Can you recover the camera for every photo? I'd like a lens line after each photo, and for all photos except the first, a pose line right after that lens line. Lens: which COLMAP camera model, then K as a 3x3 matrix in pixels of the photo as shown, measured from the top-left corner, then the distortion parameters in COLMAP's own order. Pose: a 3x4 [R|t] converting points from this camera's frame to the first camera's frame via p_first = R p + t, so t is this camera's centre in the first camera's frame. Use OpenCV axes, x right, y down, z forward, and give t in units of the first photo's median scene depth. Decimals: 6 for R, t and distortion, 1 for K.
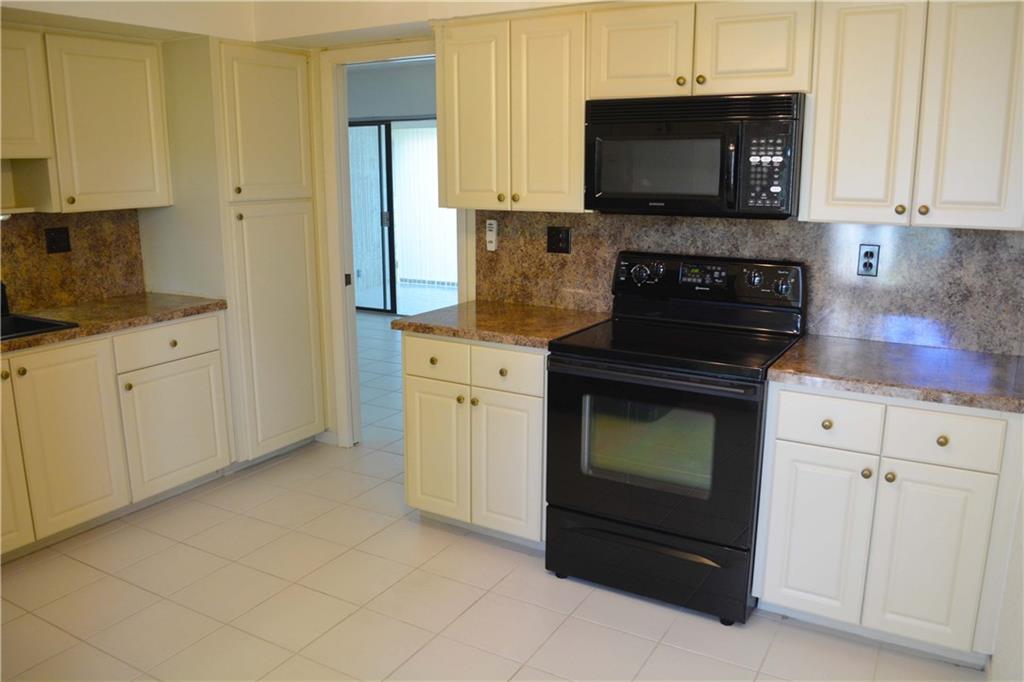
lens RADIAL K [[807.3, 0, 508.8], [0, 807.3, 337.0], [0, 0, 1]] dist [-0.077930, -0.004196]
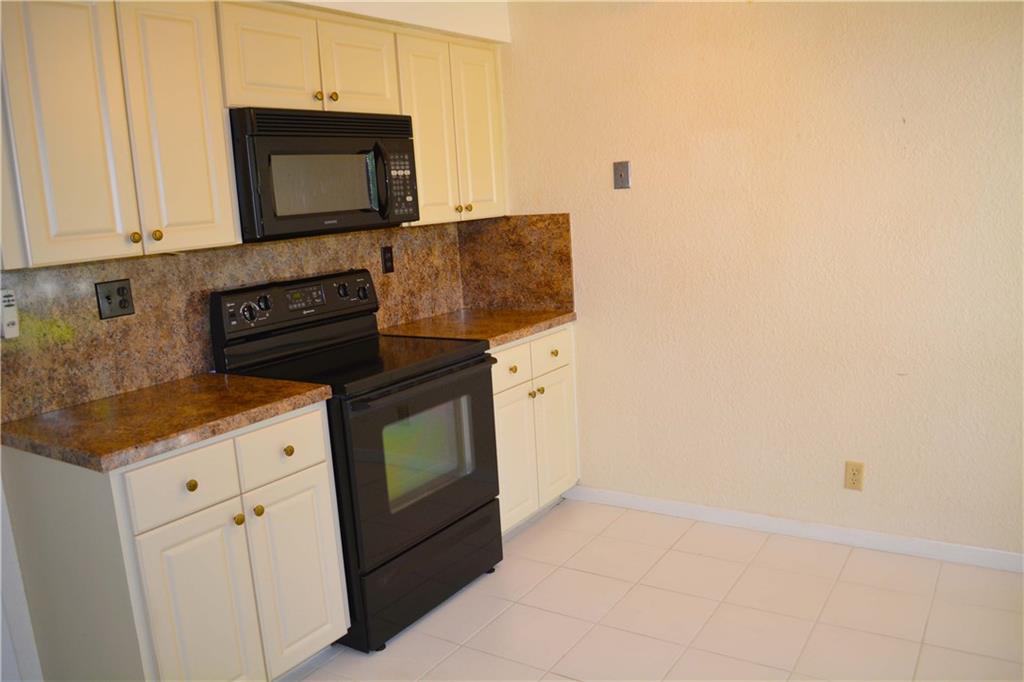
lens RADIAL K [[807.3, 0, 511.9], [0, 807.3, 336.4], [0, 0, 1]] dist [-0.077930, -0.004196]
pose [[0.033932, -0.170972, 0.984691, -0.715871], [0.270343, 0.950099, 0.155650, -0.117440], [-0.962166, 0.260923, 0.078460, 0.702084]]
